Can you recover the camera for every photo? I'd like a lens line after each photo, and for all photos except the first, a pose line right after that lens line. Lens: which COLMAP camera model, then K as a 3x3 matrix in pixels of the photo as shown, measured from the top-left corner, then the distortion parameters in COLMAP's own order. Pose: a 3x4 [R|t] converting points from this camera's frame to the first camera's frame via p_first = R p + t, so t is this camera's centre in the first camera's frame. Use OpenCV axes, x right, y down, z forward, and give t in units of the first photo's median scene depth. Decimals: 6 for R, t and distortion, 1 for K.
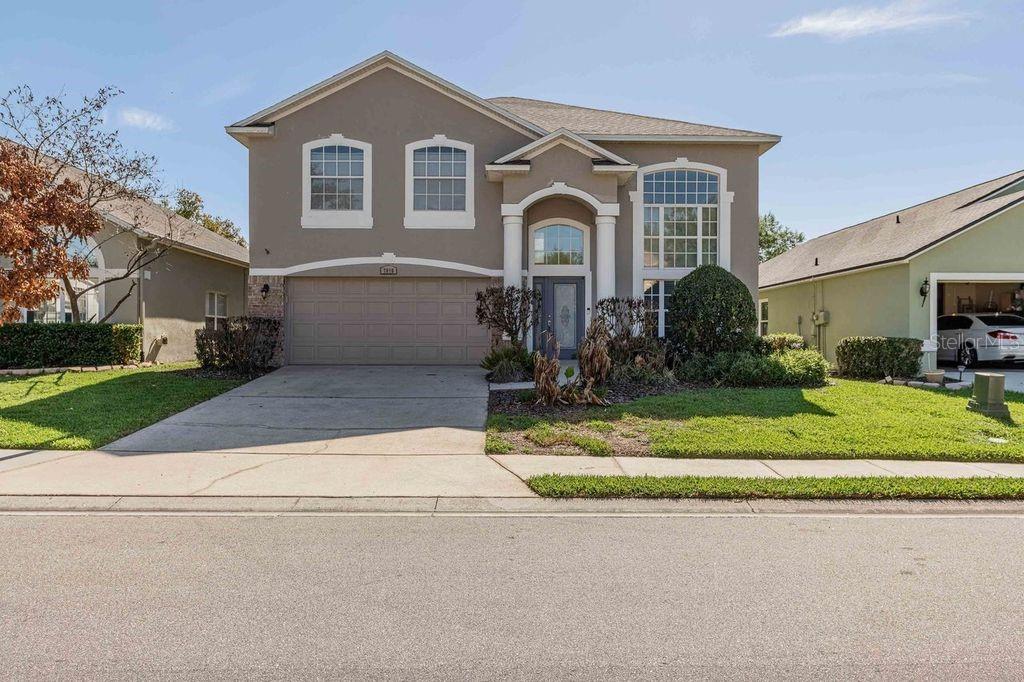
lens RADIAL K [[684.2, 0, 512.0], [0, 684.2, 341.0], [0, 0, 1]] dist [-0.006268, -0.003965]
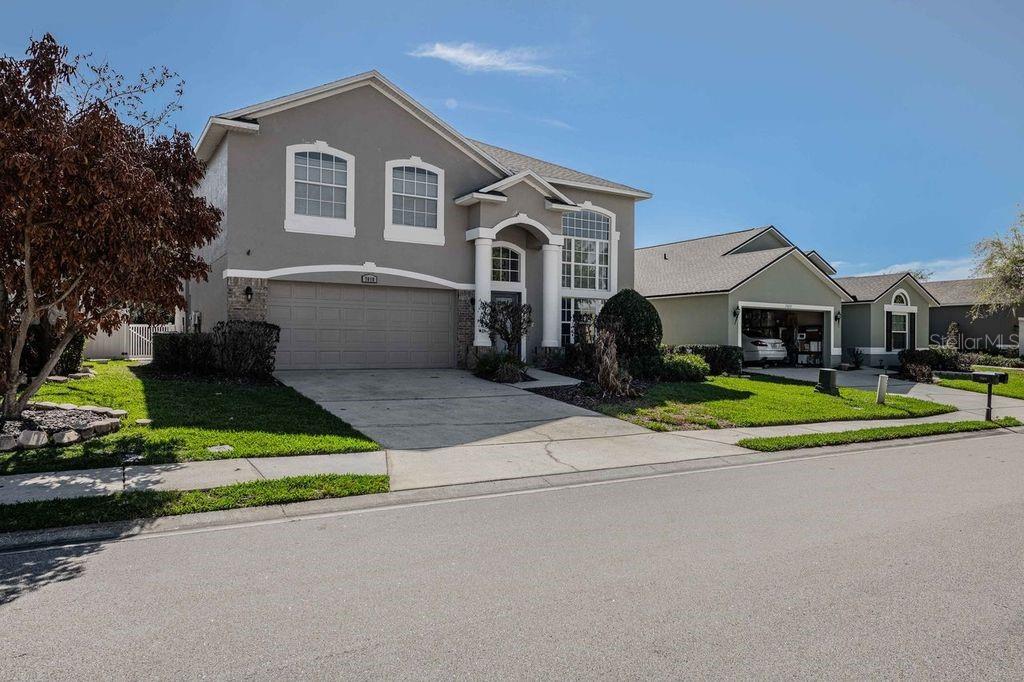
lens RADIAL K [[690.9, 0, 512.0], [0, 690.9, 341.0], [0, 0, 1]] dist [0.001467, 0.000135]
pose [[0.860672, 0.007890, 0.509099, -0.531104], [-0.006540, 0.999969, -0.004440, -0.004875], [-0.509118, 0.000492, 0.860697, -0.022721]]
